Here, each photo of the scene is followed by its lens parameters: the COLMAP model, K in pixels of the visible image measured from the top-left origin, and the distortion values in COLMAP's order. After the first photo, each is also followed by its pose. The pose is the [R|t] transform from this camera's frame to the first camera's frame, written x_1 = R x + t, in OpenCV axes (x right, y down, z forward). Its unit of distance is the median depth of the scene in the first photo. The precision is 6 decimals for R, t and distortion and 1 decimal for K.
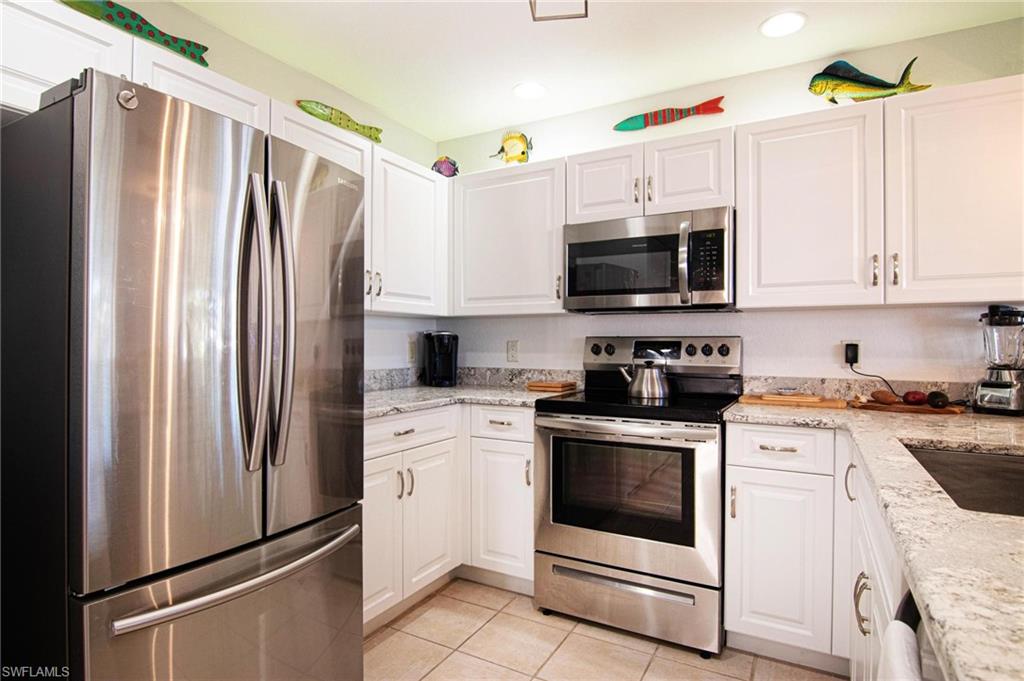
lens RADIAL K [[546.1, 0, 496.1], [0, 546.1, 344.1], [0, 0, 1]] dist [0.000346, -0.015193]
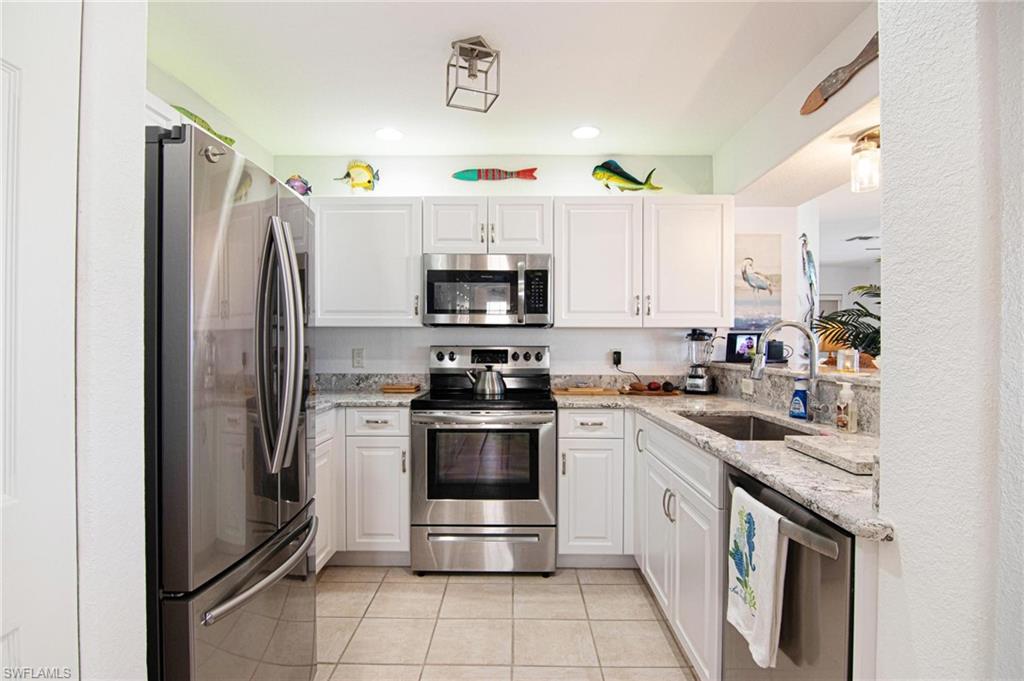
lens RADIAL K [[546.1, 0, 496.1], [0, 546.1, 344.1], [0, 0, 1]] dist [0.000346, -0.015193]
pose [[0.874715, -0.002857, 0.484629, -0.346093], [0.001069, 0.999992, 0.003966, -0.026046], [-0.484636, -0.002951, 0.874711, -0.142275]]
